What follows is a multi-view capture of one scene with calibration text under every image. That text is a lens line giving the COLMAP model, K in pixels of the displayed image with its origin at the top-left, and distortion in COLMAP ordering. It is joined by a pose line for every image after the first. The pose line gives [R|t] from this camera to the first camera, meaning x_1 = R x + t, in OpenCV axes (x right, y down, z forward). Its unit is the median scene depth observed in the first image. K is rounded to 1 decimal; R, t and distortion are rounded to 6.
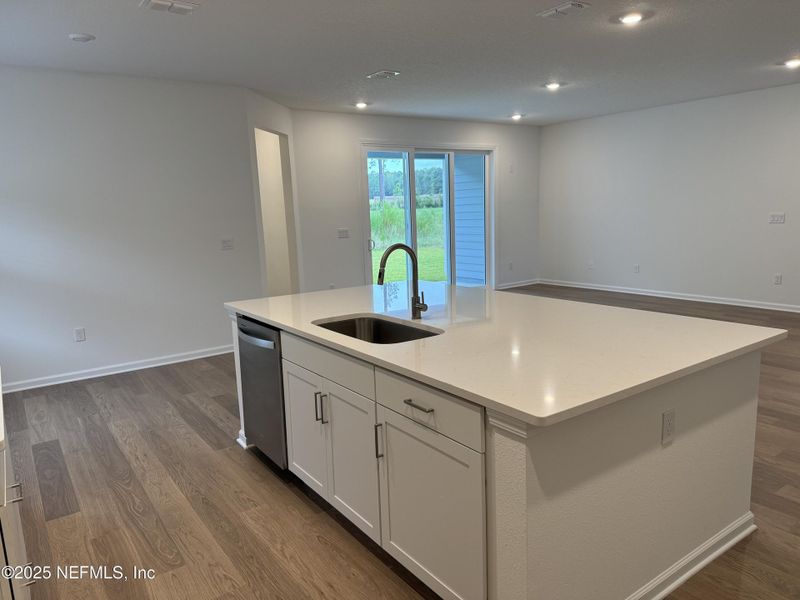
lens RADIAL K [[554.3, 0, 398.6], [0, 554.3, 302.1], [0, 0, 1]] dist [0.046517, -0.026200]
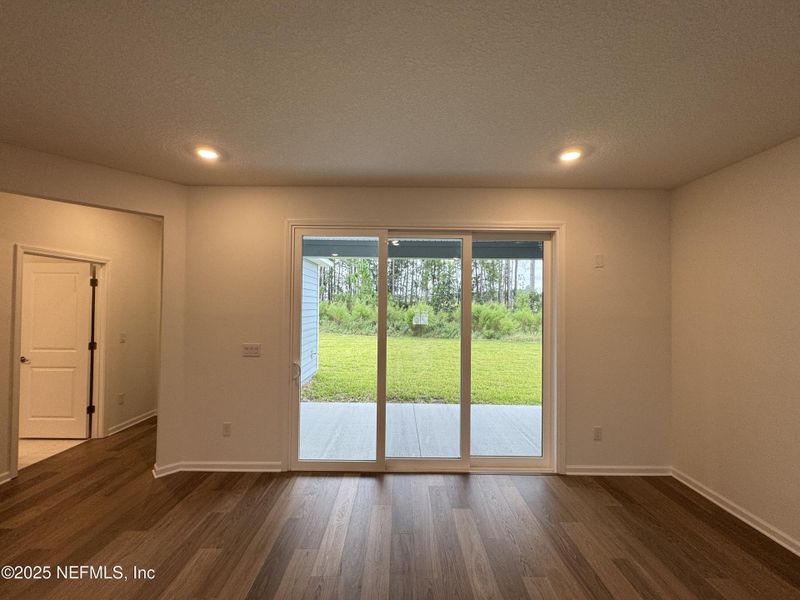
lens RADIAL K [[322.5, 0, 399.7], [0, 322.5, 296.4], [0, 0, 1]] dist [-0.001012, -0.000097]
pose [[0.811888, 0.033342, -0.582861, 0.237353], [-0.137702, 0.981136, -0.135685, -0.134893], [0.567342, 0.190422, 0.801163, 0.642561]]
